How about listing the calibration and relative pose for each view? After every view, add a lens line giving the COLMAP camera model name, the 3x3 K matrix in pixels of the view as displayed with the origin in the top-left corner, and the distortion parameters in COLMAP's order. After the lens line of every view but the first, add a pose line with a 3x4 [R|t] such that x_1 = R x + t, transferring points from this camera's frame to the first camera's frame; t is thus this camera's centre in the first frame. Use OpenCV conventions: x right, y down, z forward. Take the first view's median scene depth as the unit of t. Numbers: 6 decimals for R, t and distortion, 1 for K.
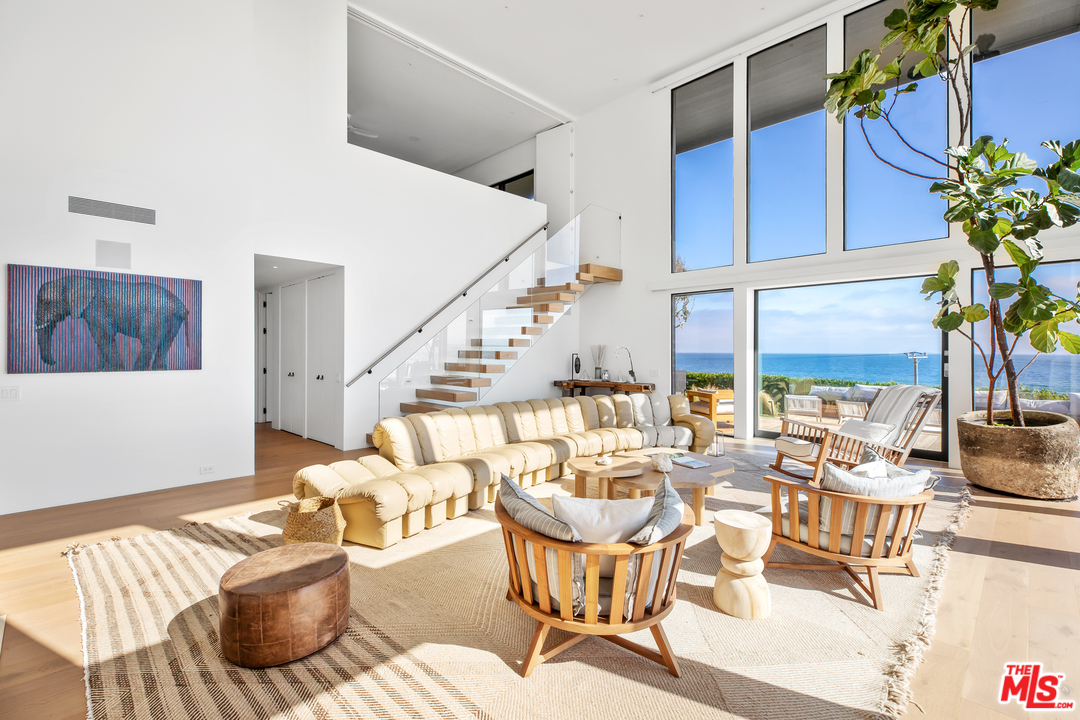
lens RADIAL K [[494.0, 0, 551.1], [0, 494.0, 354.2], [0, 0, 1]] dist [-0.004175, -0.000920]
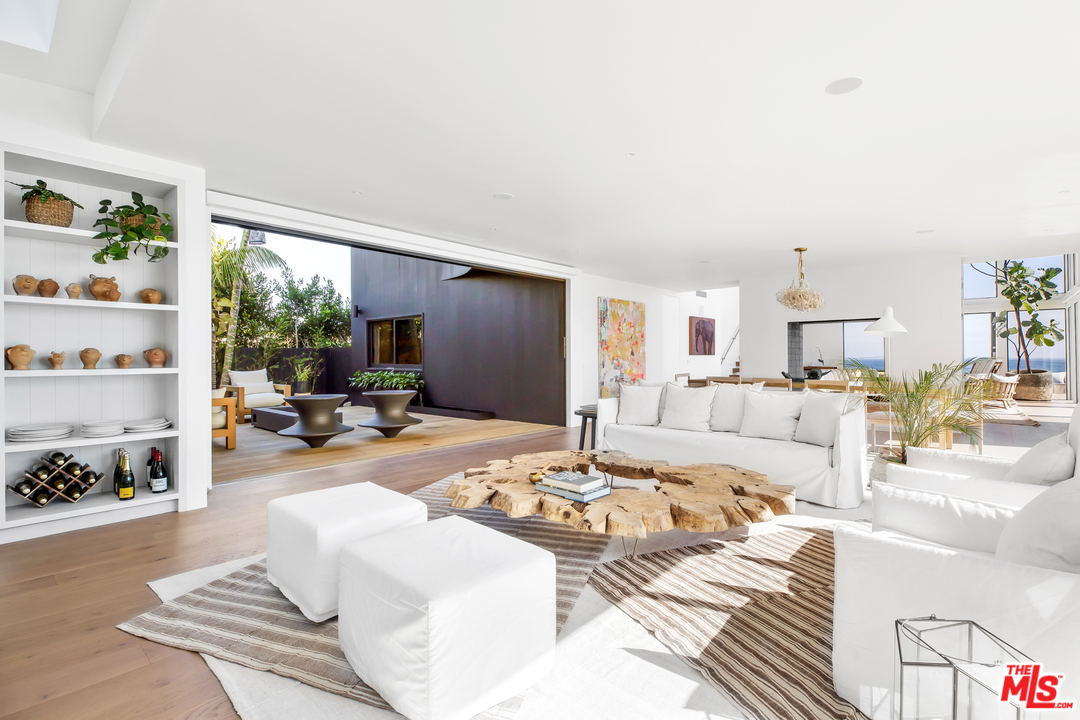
lens RADIAL K [[566.0, 0, 540.0], [0, 566.0, 360.0], [0, 0, 1]] dist [-0.002081, -0.000451]
pose [[0.996084, -0.009418, 0.087907, -1.905536], [0.009007, 0.999947, 0.005078, 0.029227], [-0.087950, -0.004266, 0.996116, -1.761582]]
